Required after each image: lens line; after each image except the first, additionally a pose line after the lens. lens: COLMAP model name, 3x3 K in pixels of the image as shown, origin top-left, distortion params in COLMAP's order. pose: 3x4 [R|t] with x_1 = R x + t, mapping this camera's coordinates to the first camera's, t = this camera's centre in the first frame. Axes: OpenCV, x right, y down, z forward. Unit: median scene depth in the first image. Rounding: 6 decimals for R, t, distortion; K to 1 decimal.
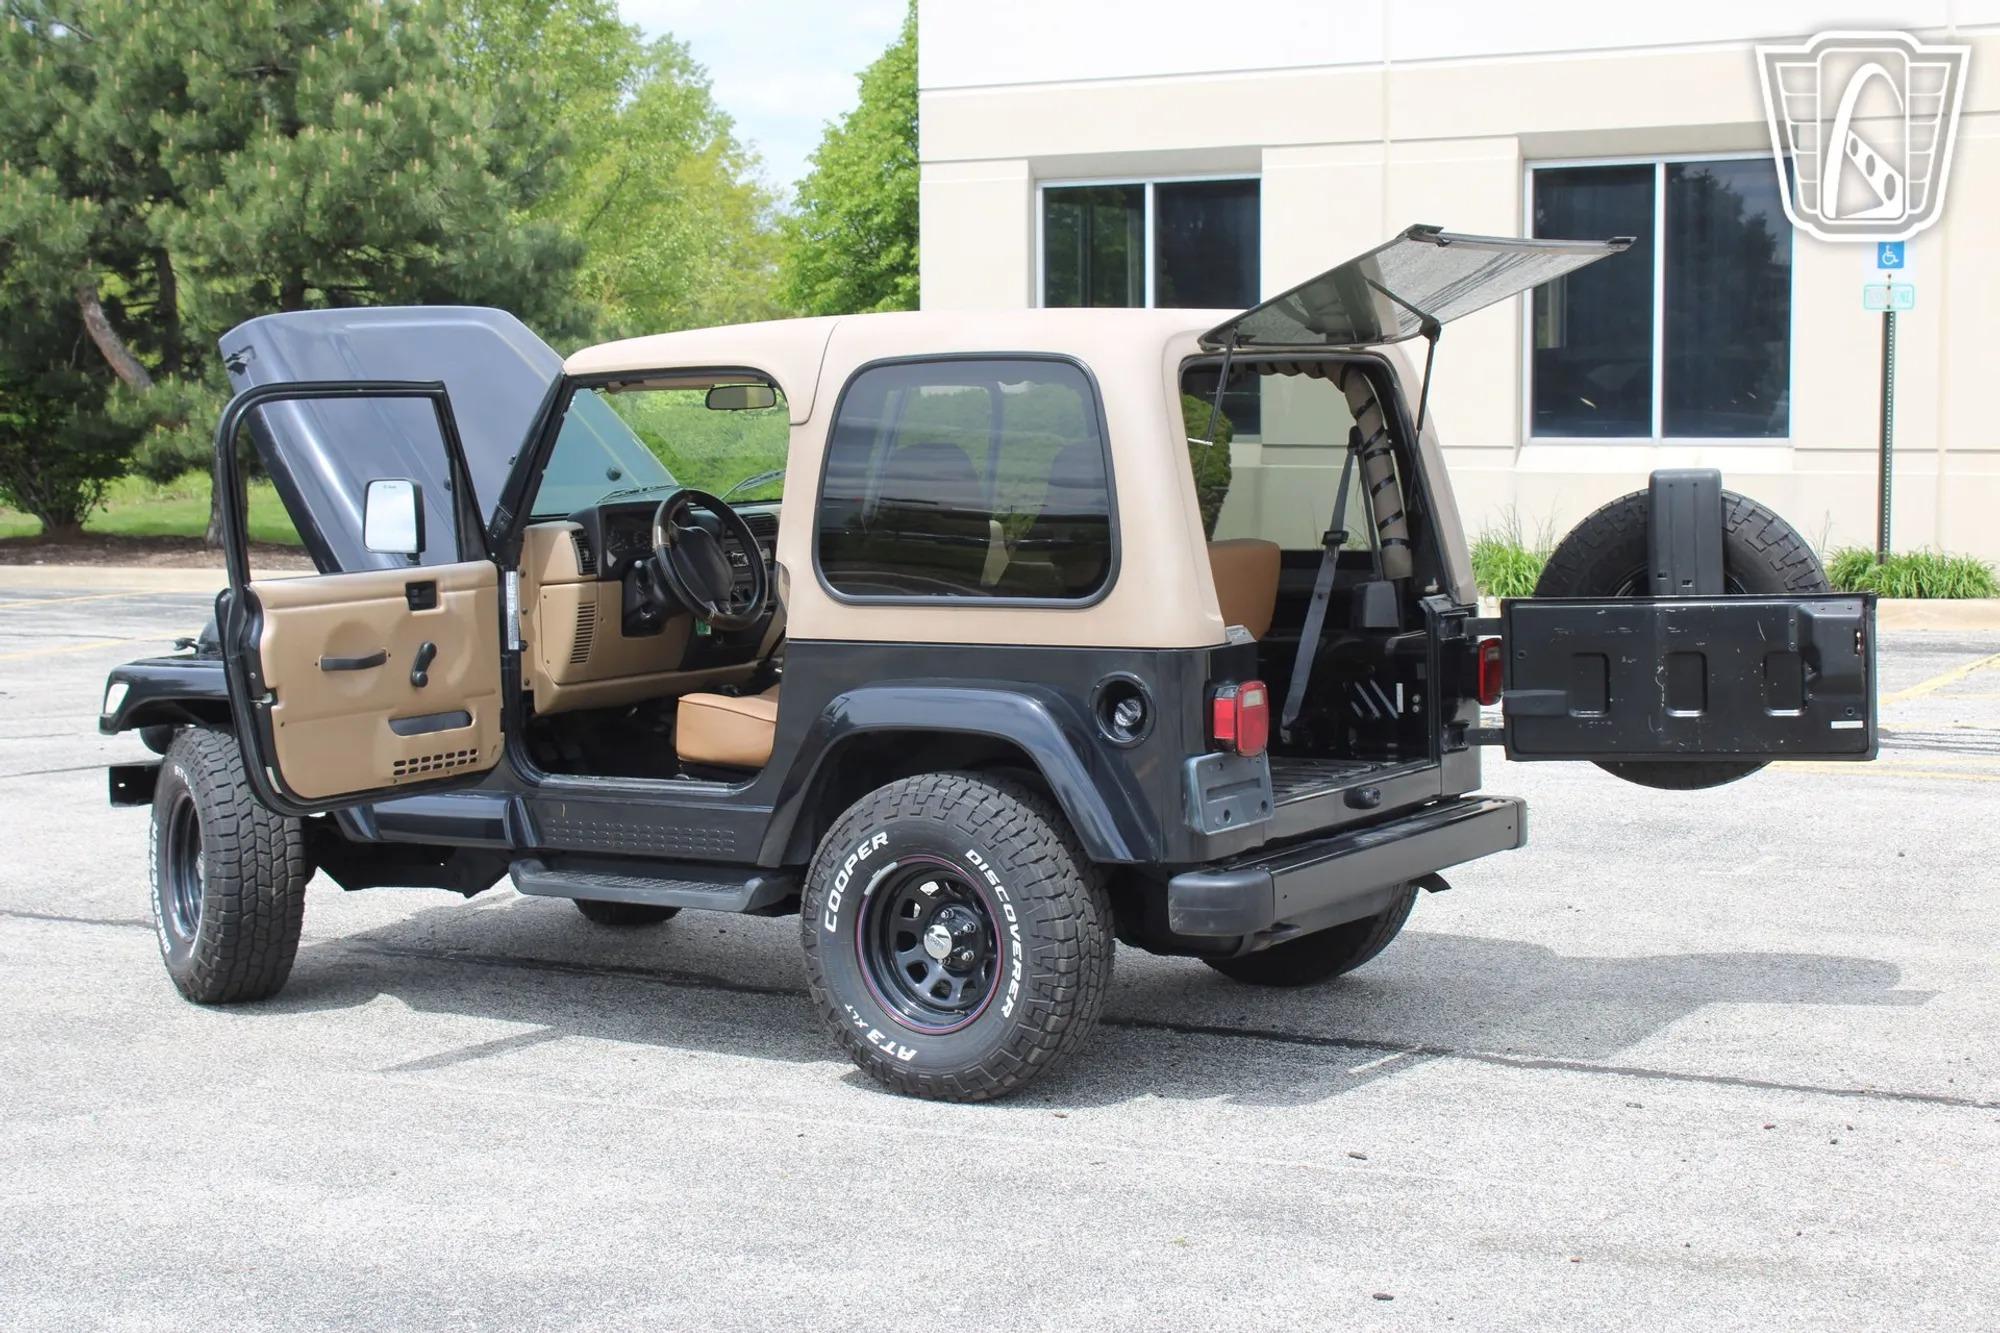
lens RADIAL K [[3373.6, 0, 1000.0], [0, 3373.6, 666.5], [0, 0, 1]] dist [-0.009027, 0.079547]
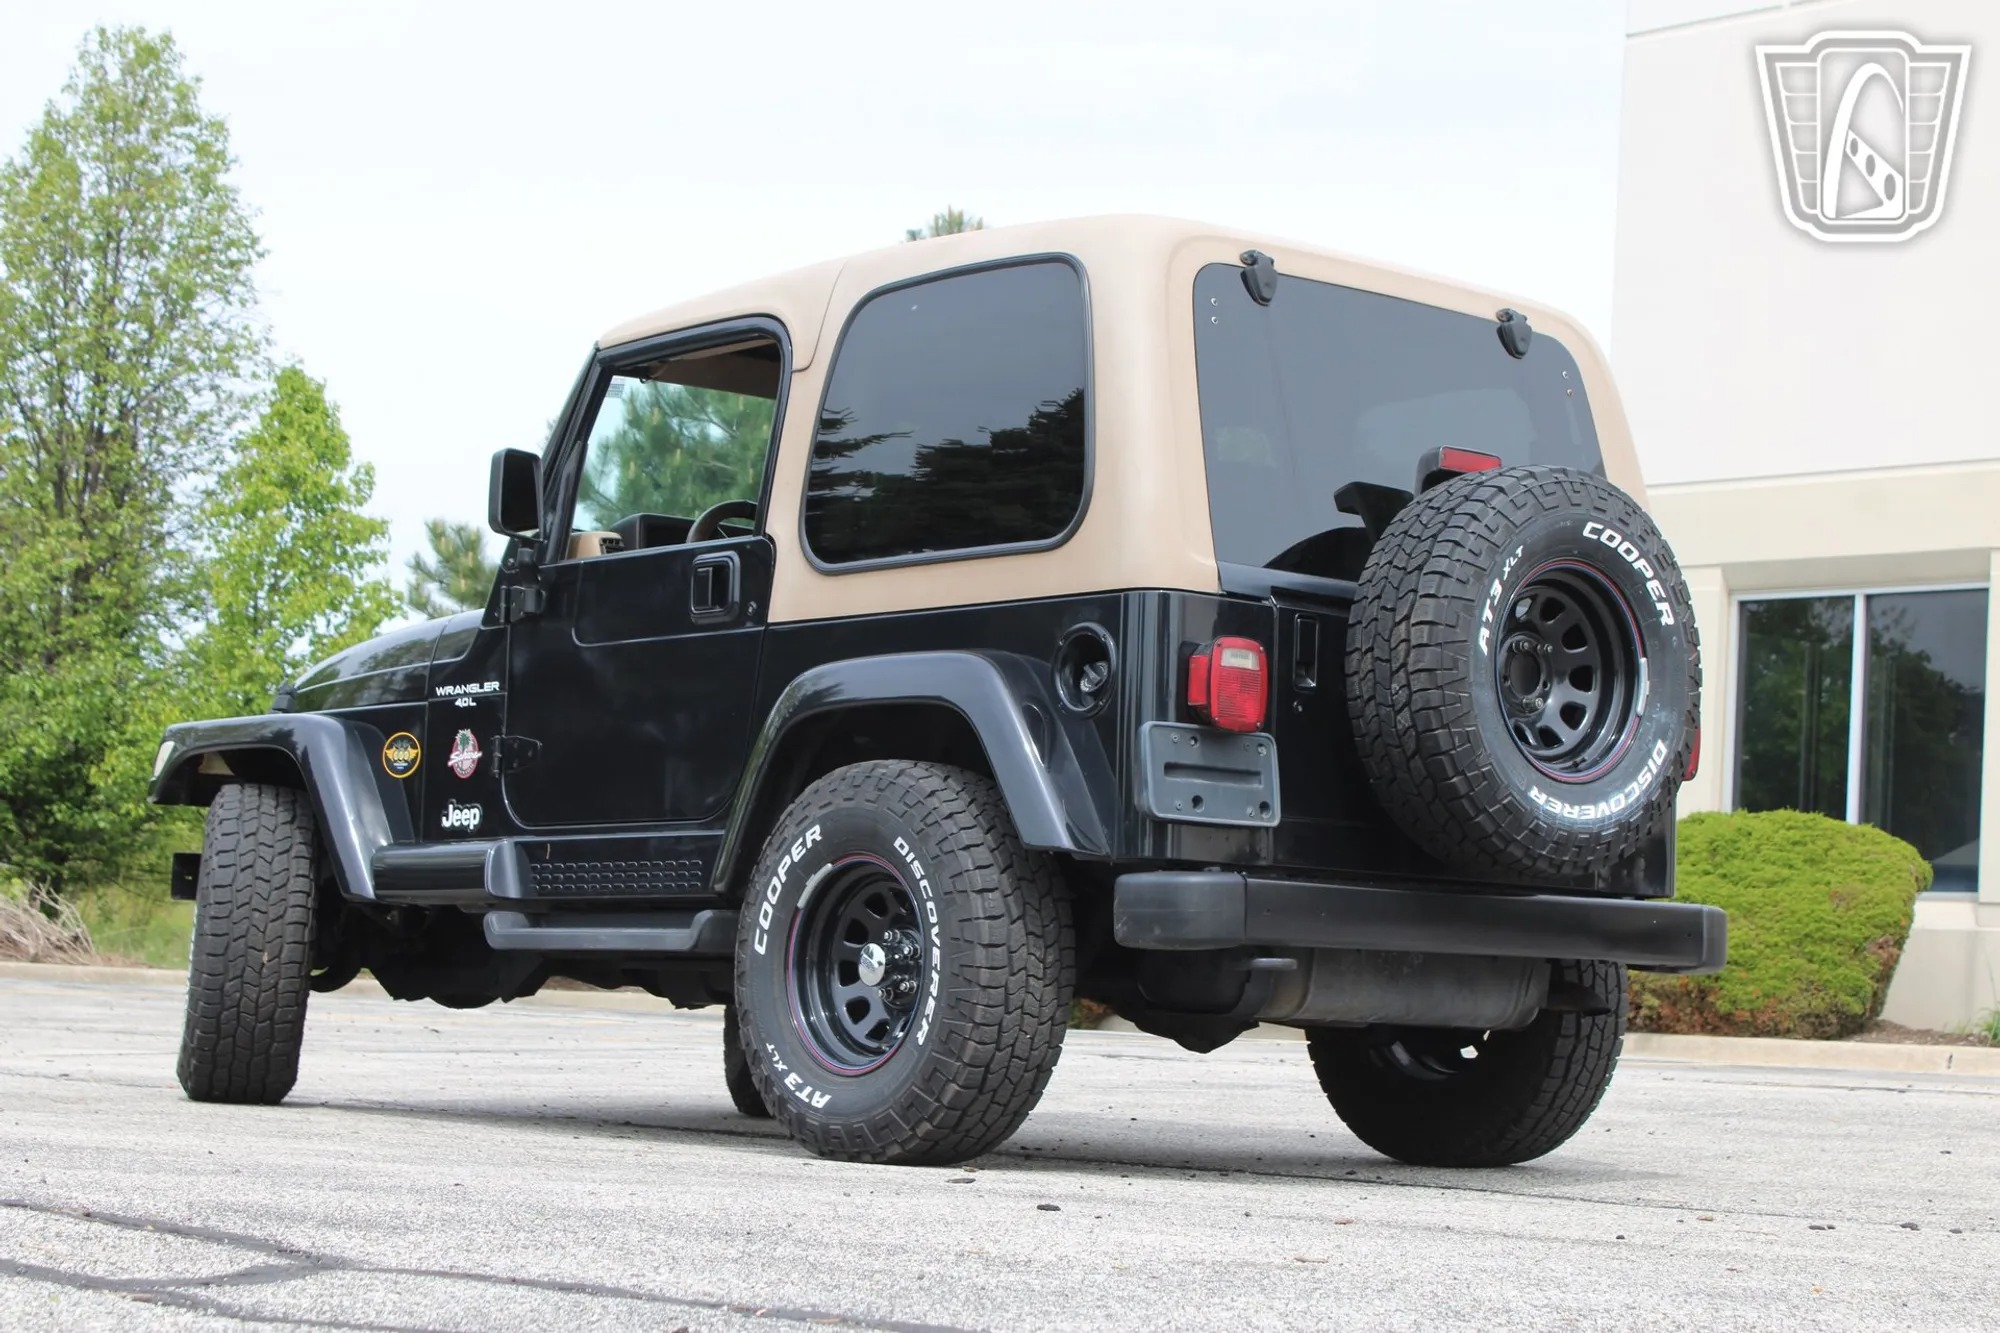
lens RADIAL K [[3778.8, 0, 1000.0], [0, 3778.8, 666.5], [0, 0, 1]] dist [0.016211, 0.094708]
pose [[0.963405, 0.036176, -0.265597, 0.246819], [-0.085442, 0.980610, -0.176360, 0.167029], [0.254067, 0.192600, 0.947816, 0.133896]]
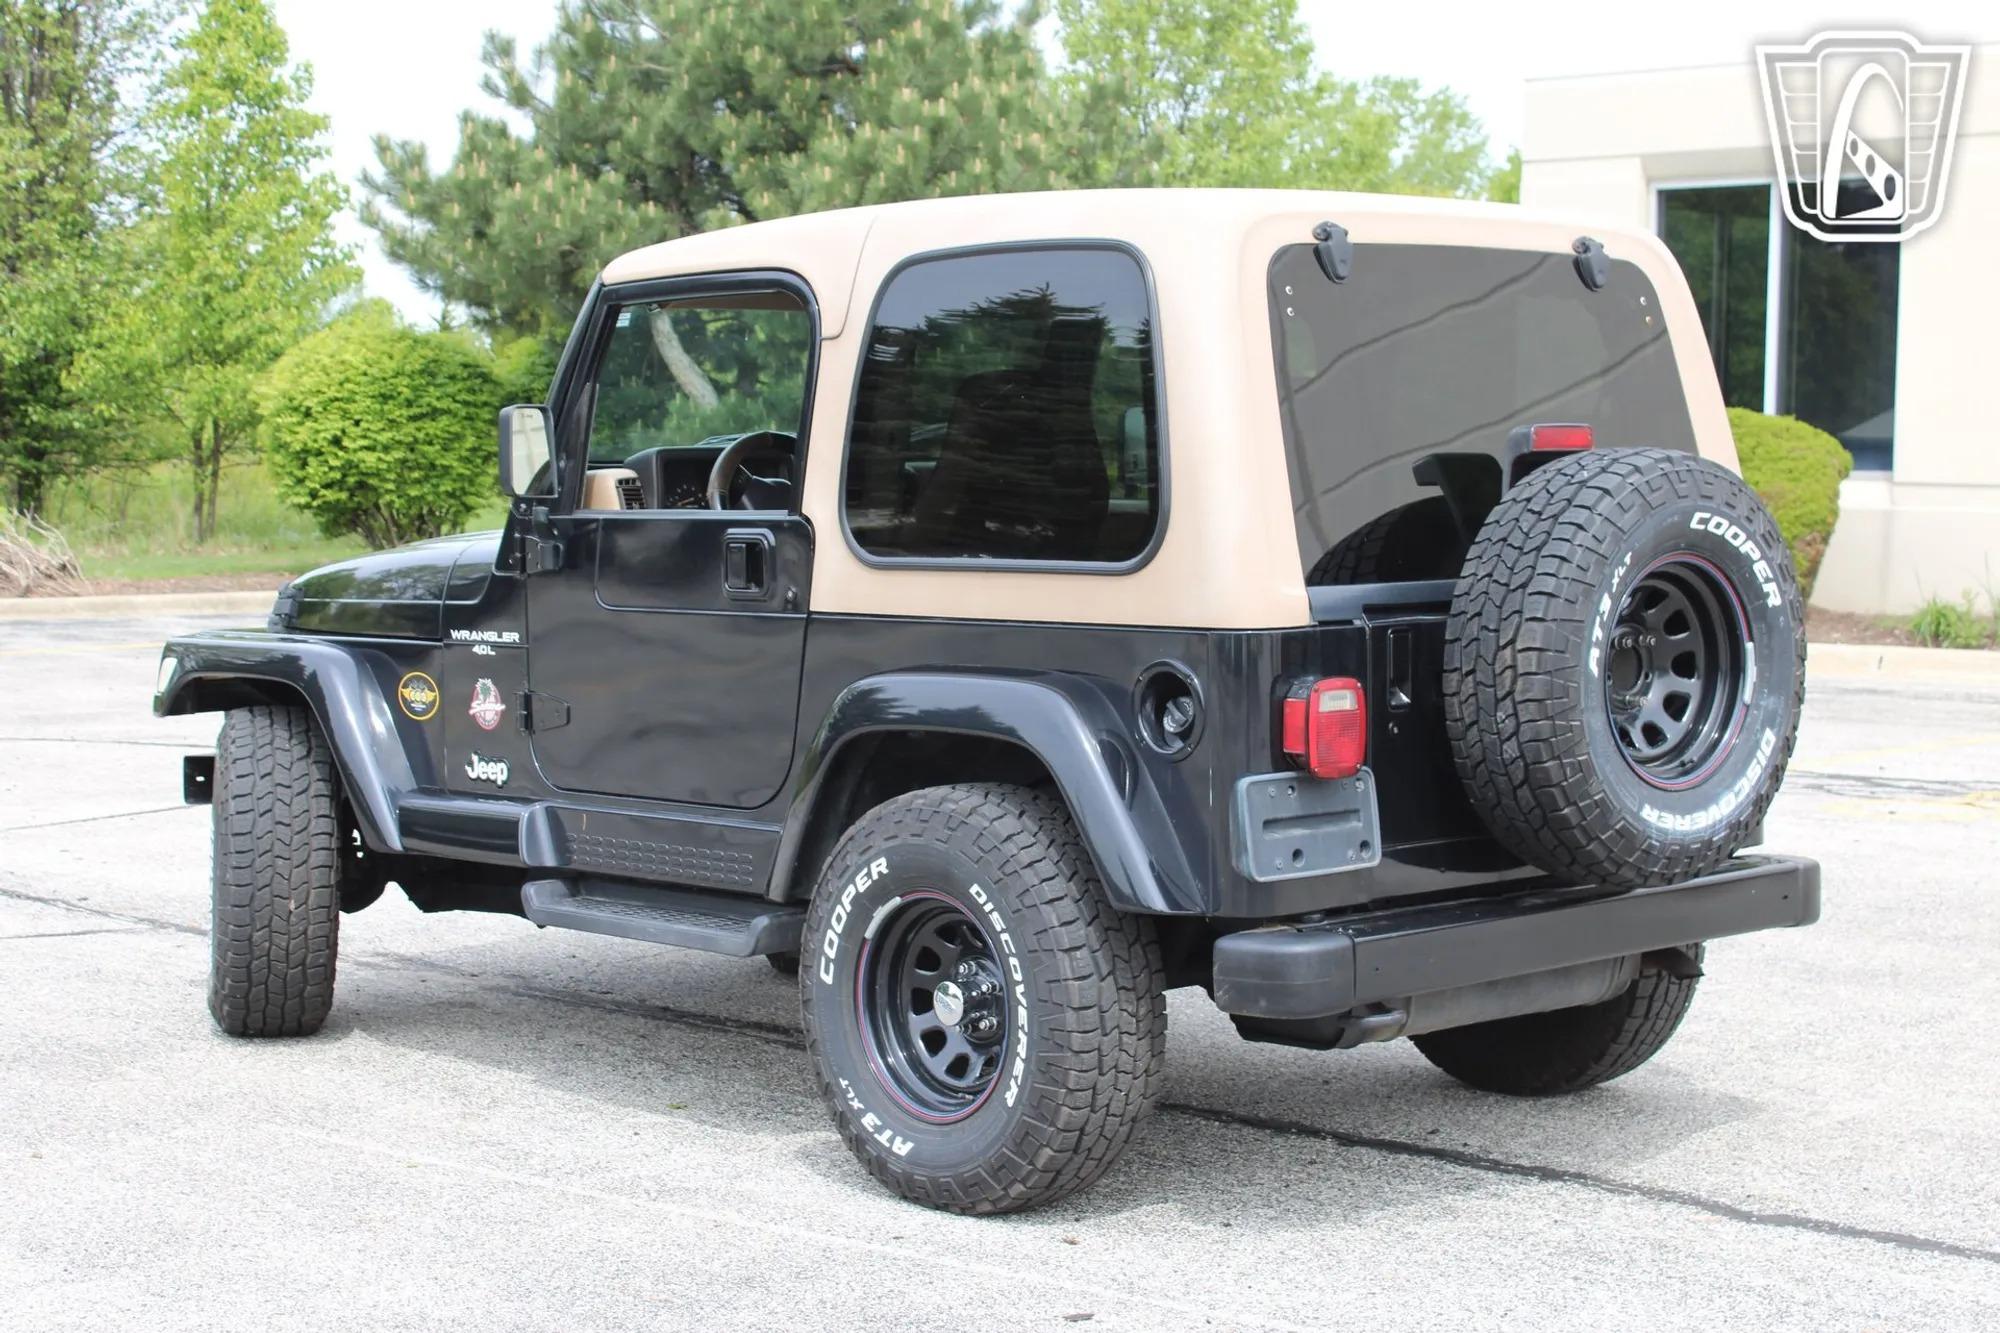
lens RADIAL K [[3467.9, 0, 1000.0], [0, 3467.9, 666.5], [0, 0, 1]] dist [-0.000753, 0.045042]
pose [[0.971932, 0.033822, -0.232818, 0.172732], [-0.039311, 0.999047, -0.018978, 0.019211], [0.231954, 0.027598, 0.972335, 0.229612]]
